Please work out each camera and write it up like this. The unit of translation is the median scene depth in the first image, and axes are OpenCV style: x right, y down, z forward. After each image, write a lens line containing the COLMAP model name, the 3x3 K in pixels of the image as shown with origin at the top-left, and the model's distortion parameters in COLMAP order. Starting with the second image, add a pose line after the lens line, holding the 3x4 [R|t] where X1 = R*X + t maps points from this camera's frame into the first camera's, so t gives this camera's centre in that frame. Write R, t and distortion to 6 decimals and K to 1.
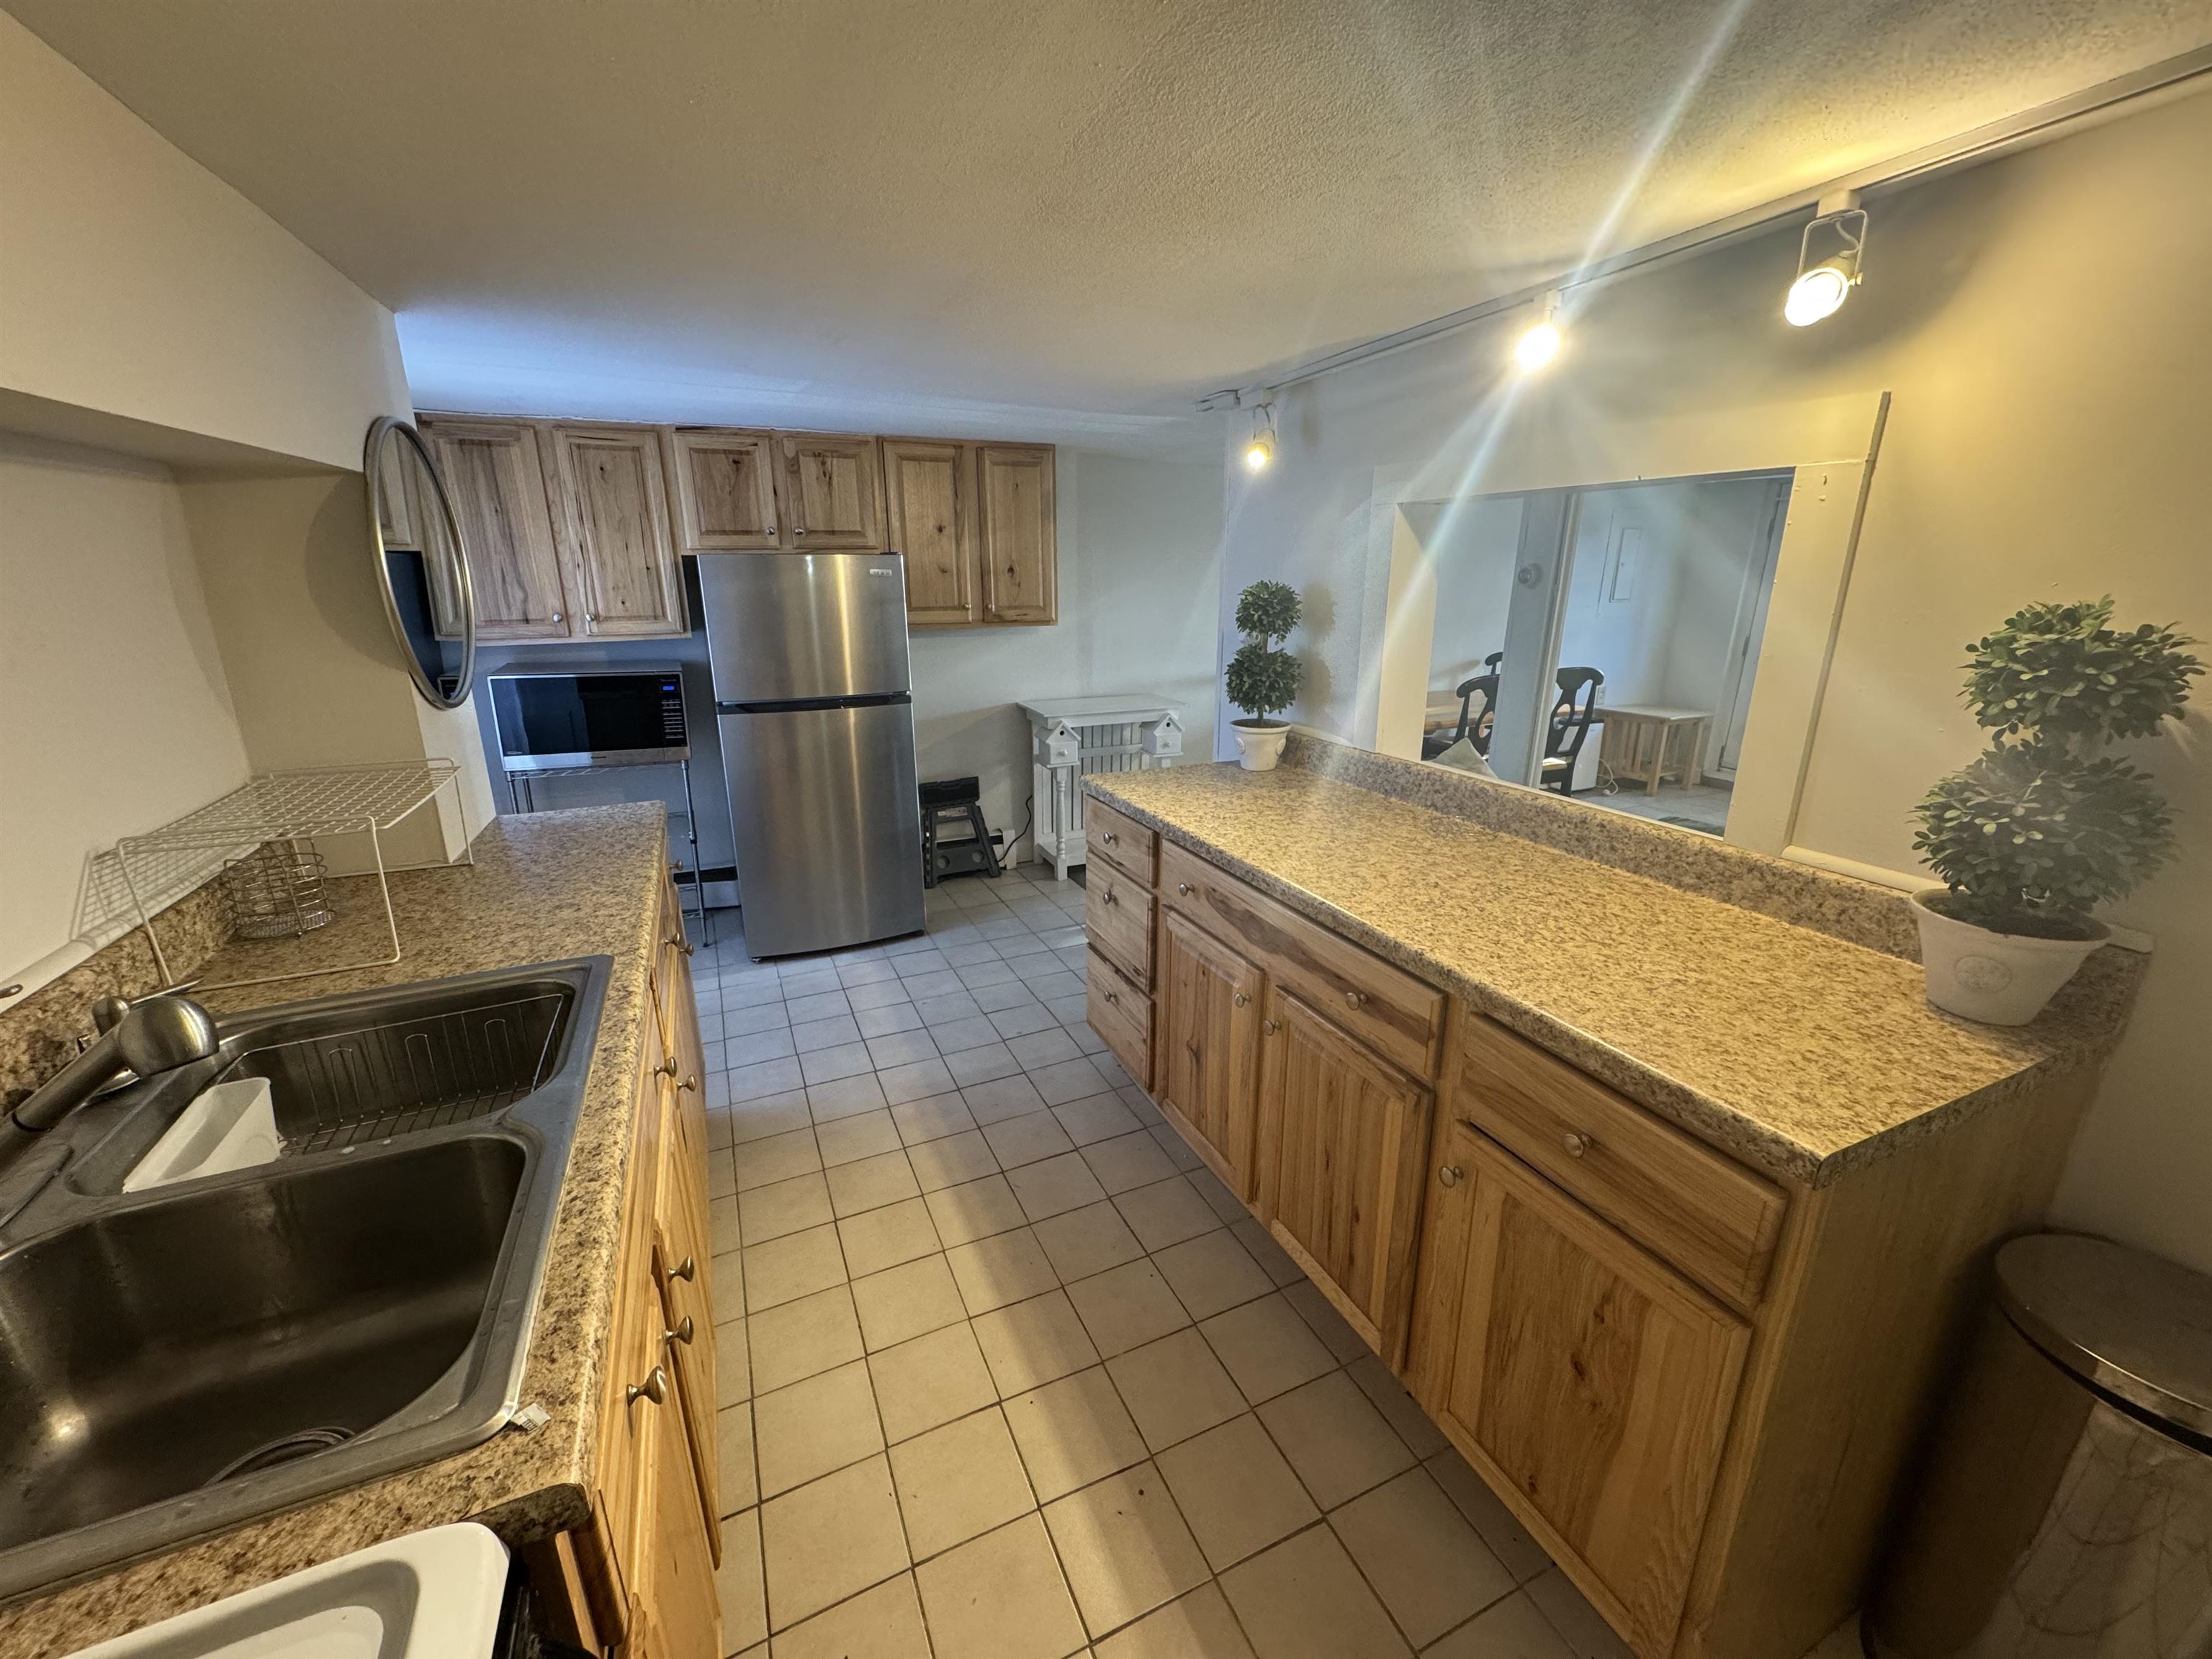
lens RADIAL K [[876.1, 0, 1105.4], [0, 876.1, 830.2], [0, 0, 1]] dist [0.000095, -0.000289]
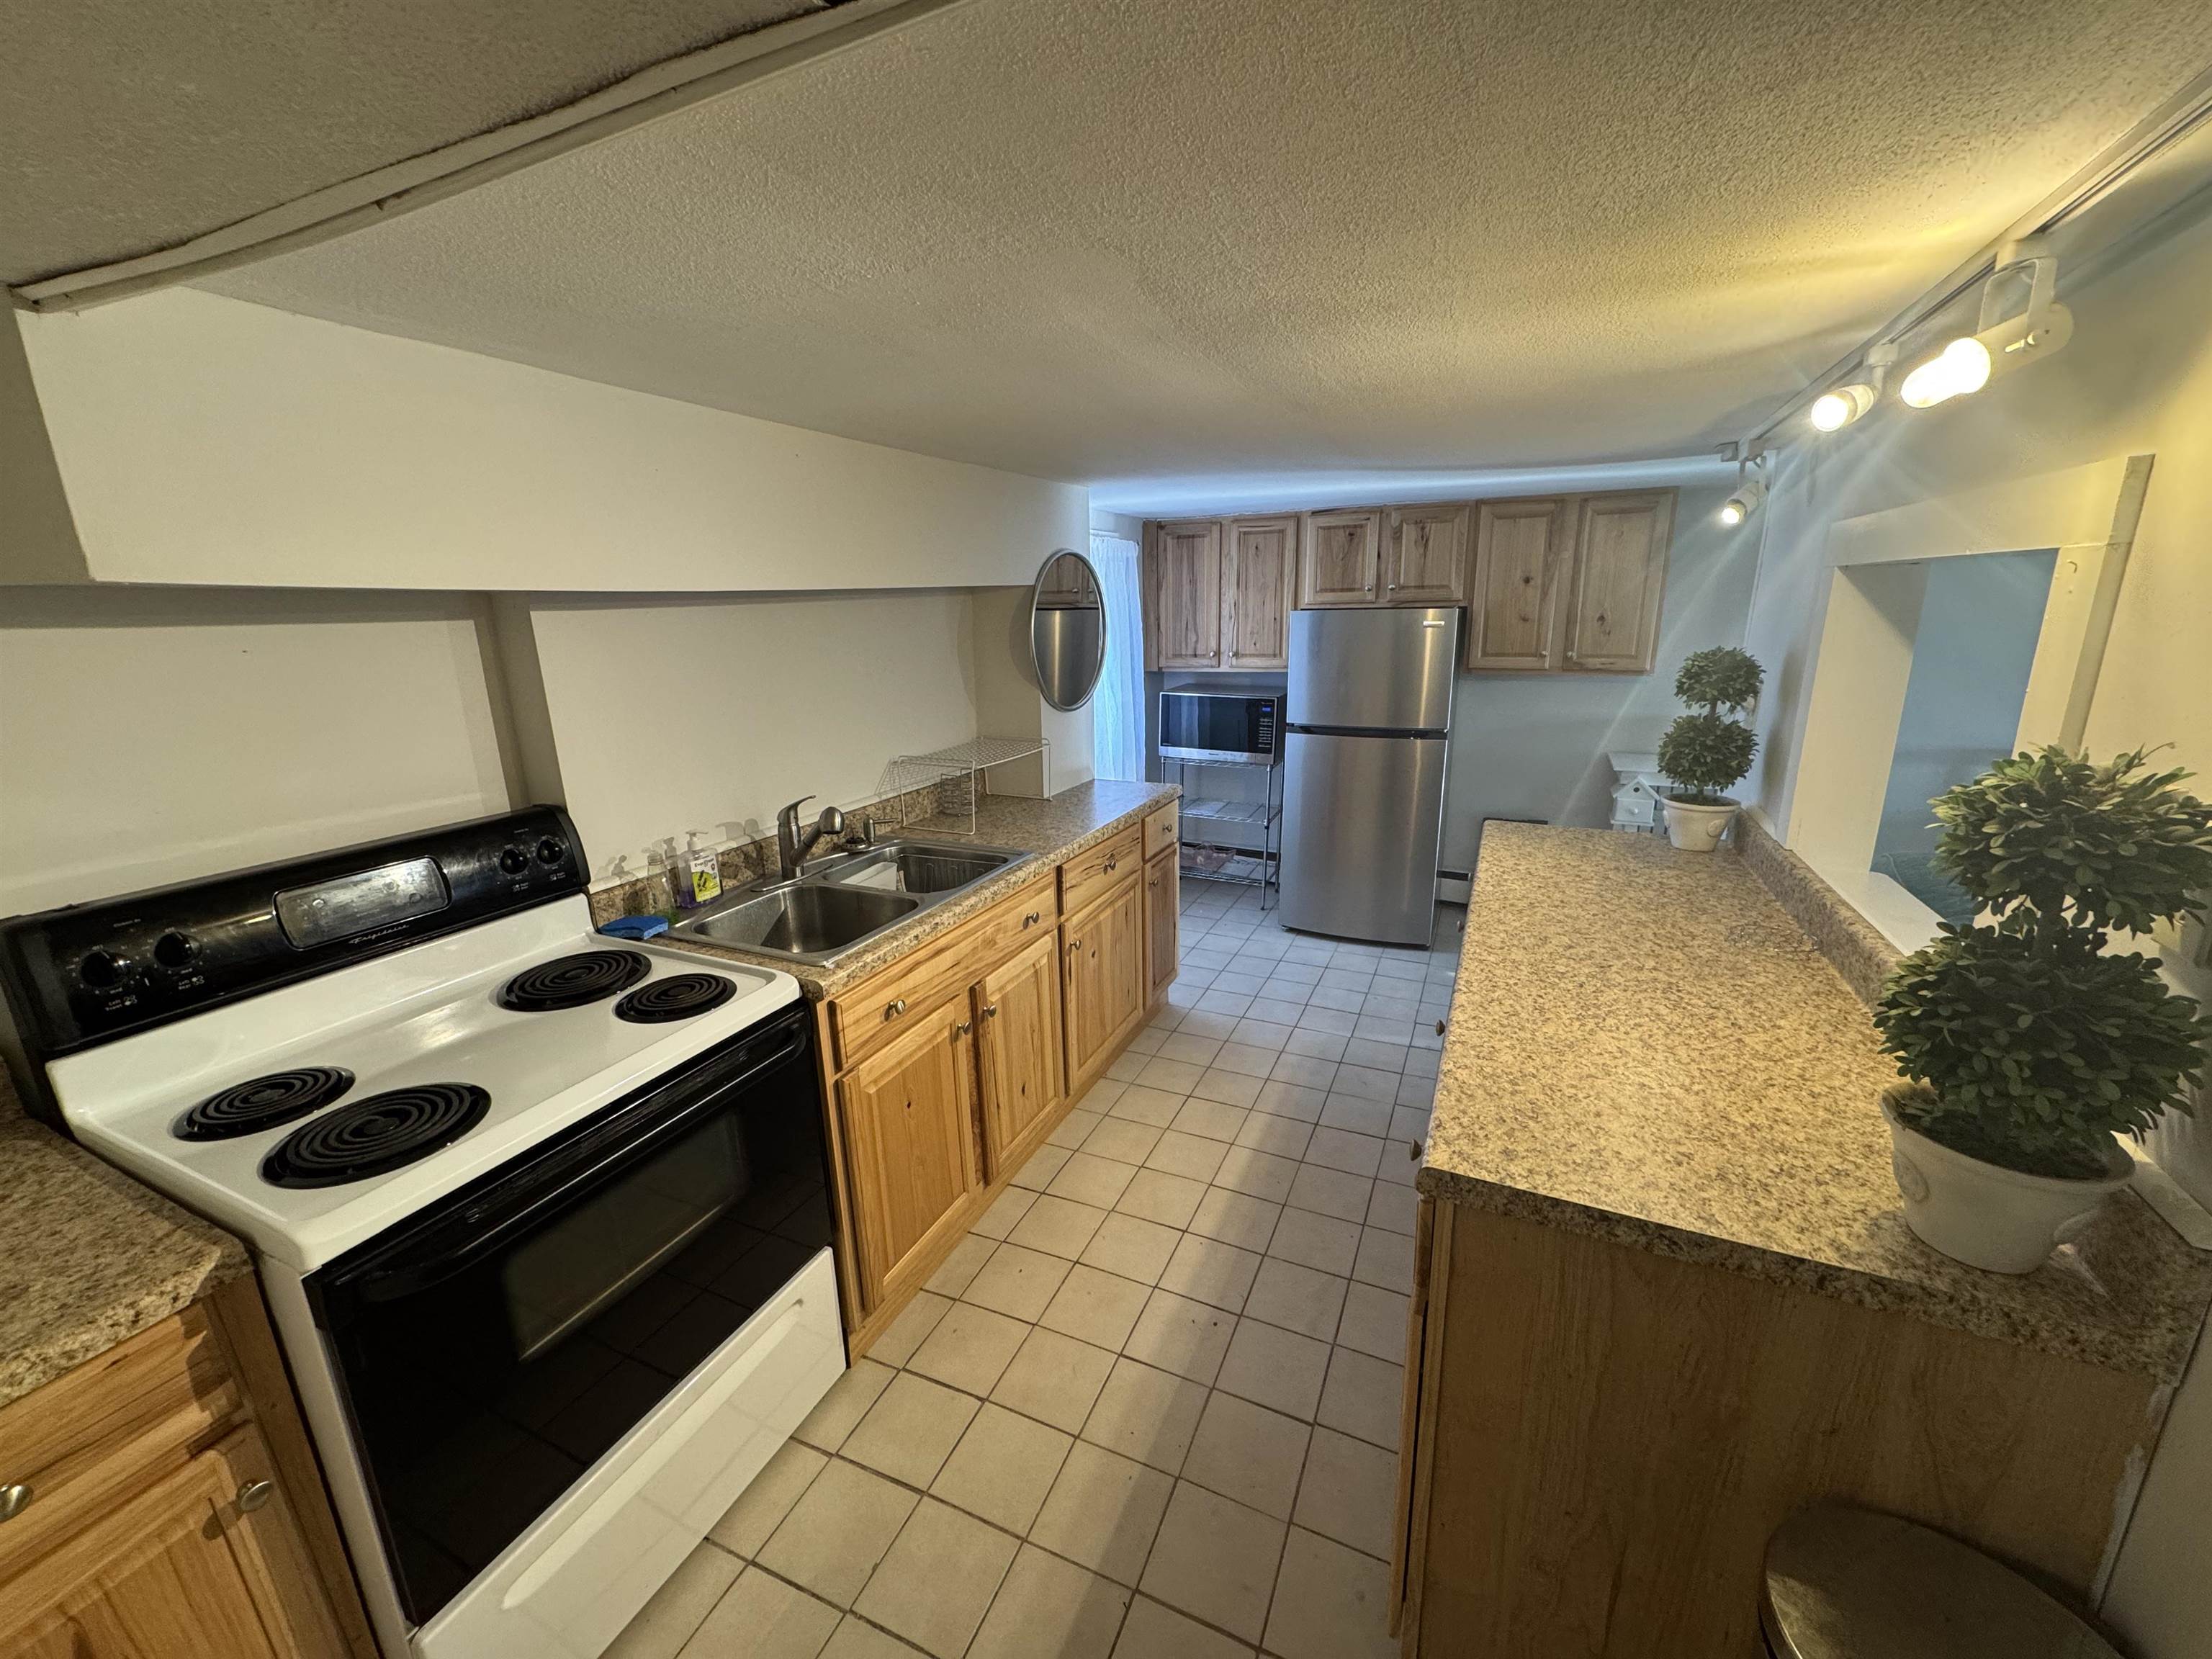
lens RADIAL K [[876.1, 0, 1105.8], [0, 876.1, 831.4], [0, 0, 1]] dist [0.000095, -0.000289]
pose [[0.654034, 0.181974, -0.734251, 0.448610], [-0.199083, 0.977824, 0.065007, -0.024944], [0.729798, 0.103661, 0.675758, -0.067574]]
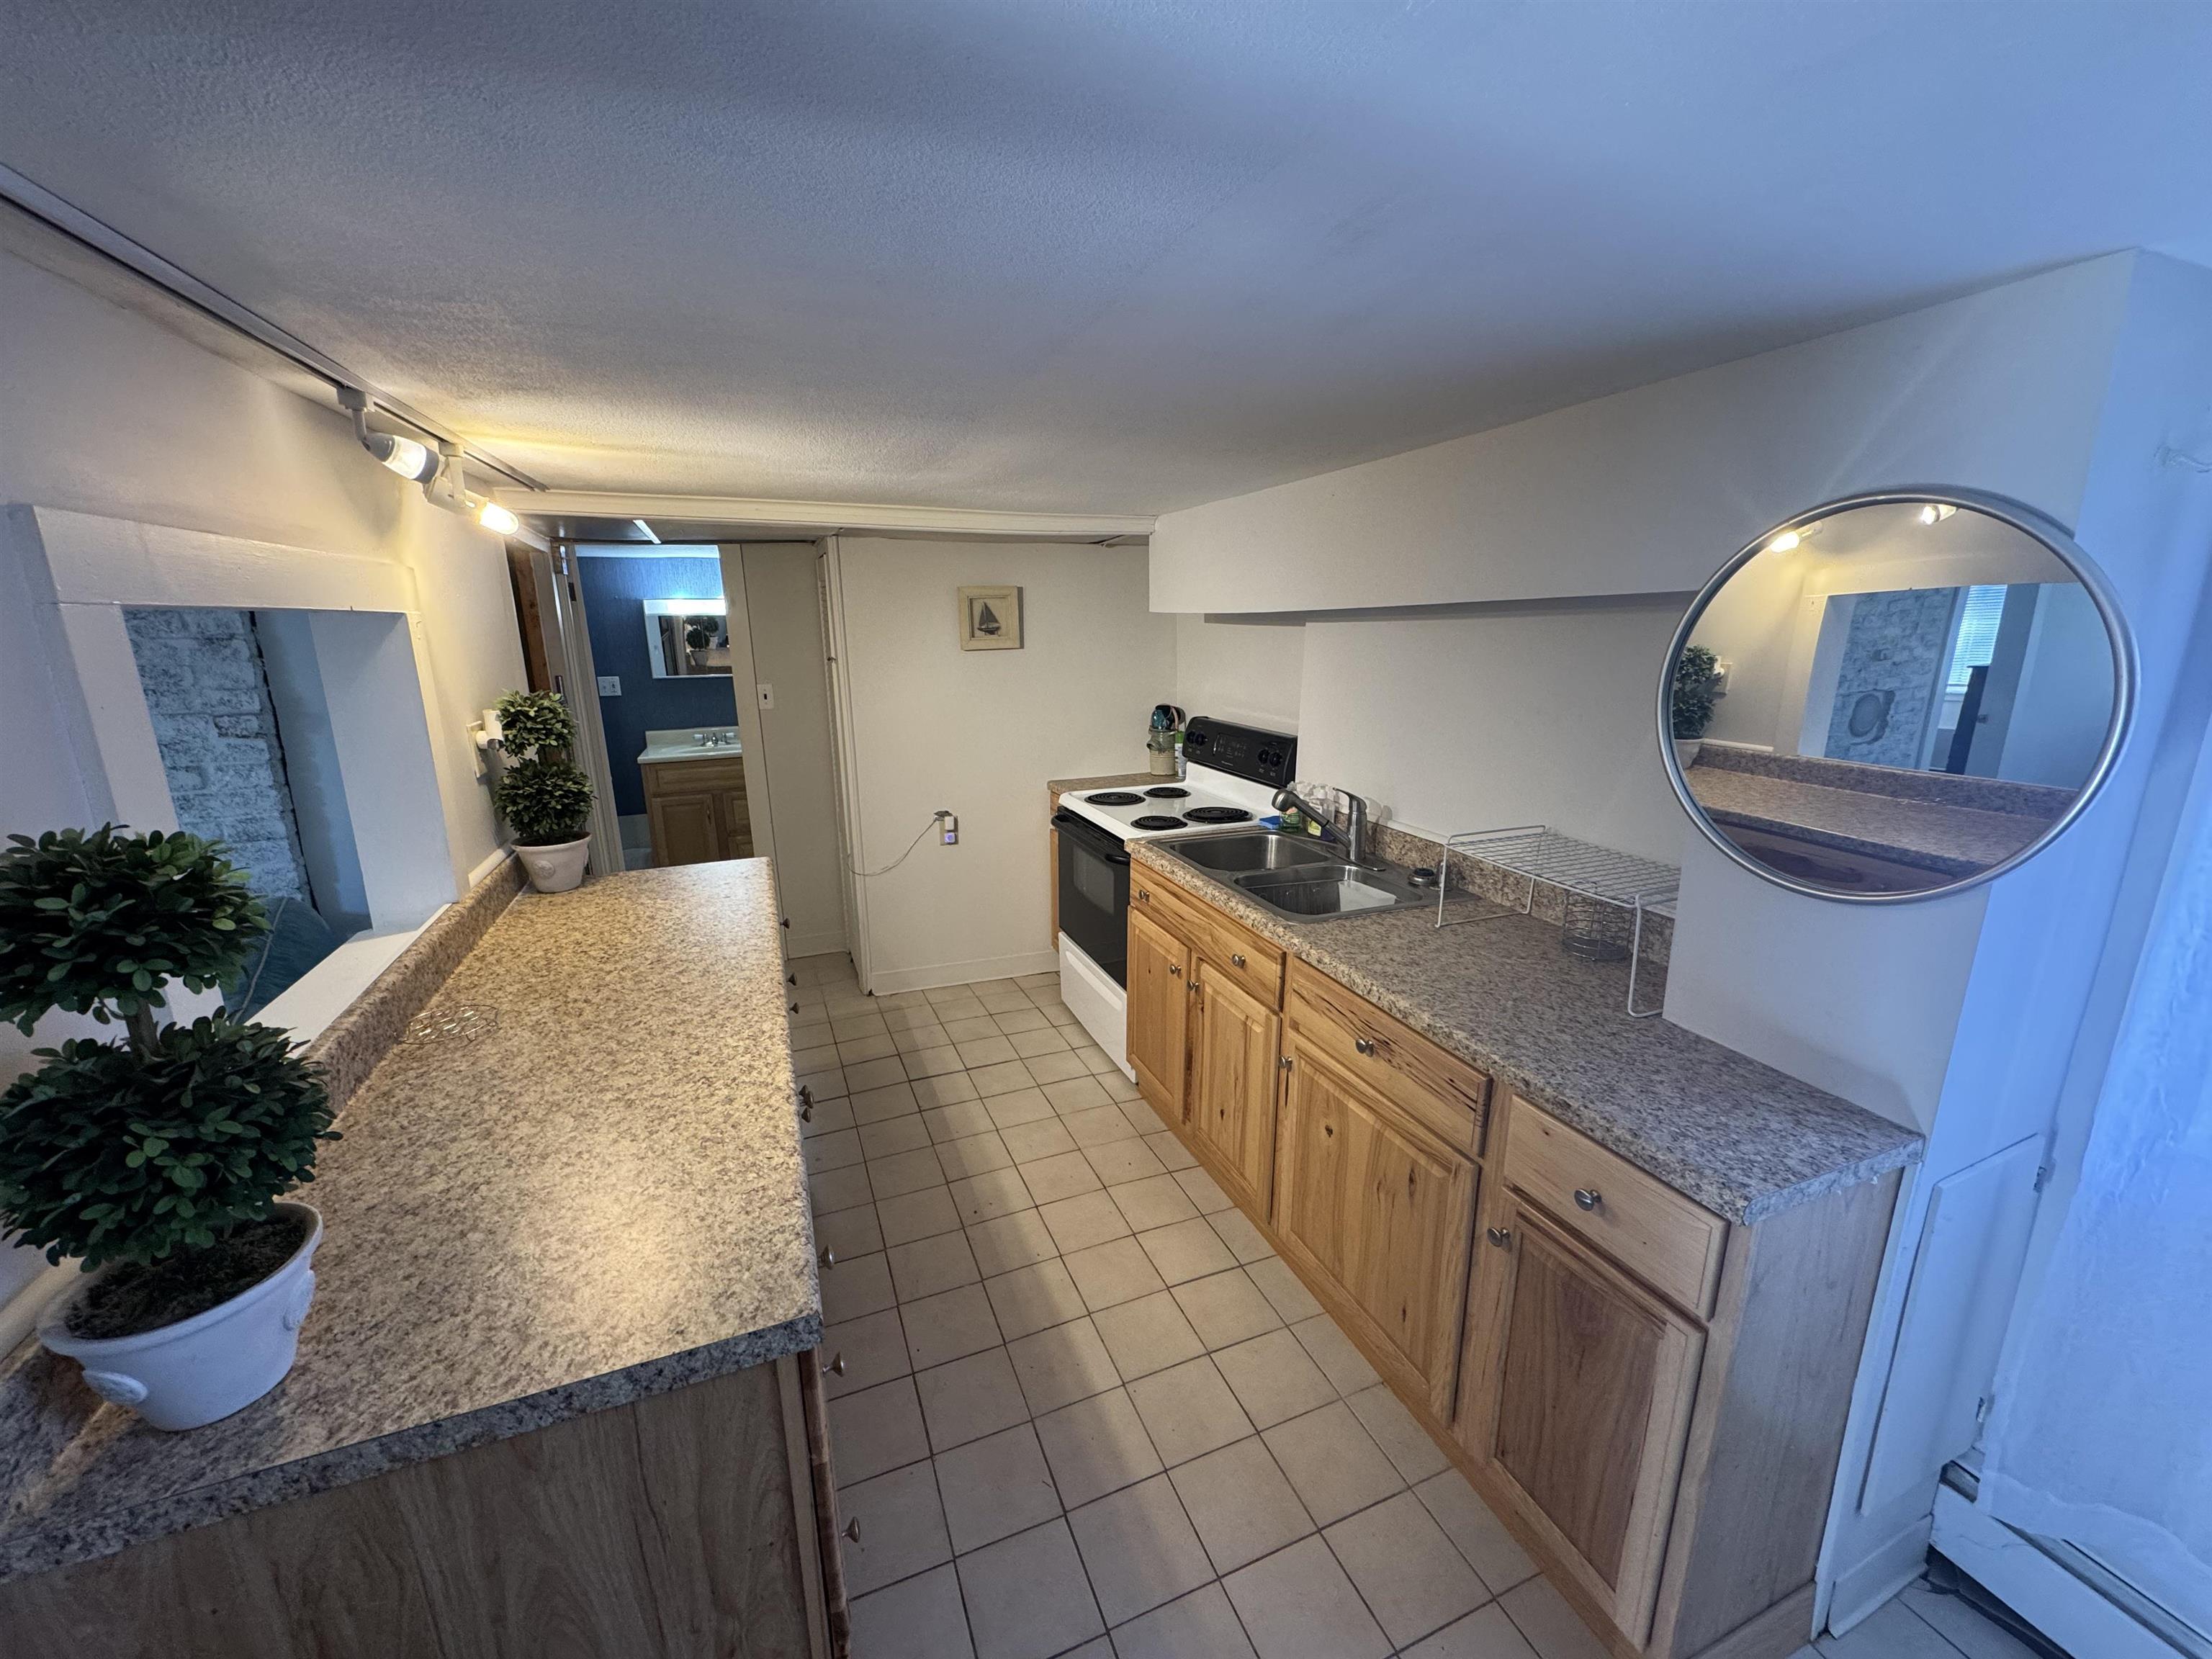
lens RADIAL K [[876.1, 0, 1105.6], [0, 876.1, 833.8], [0, 0, 1]] dist [0.000095, -0.000289]
pose [[-0.998842, -0.003414, 0.047984, -0.161729], [0.021393, 0.861898, 0.506630, -0.404157], [-0.043087, 0.507070, -0.860827, 1.176965]]
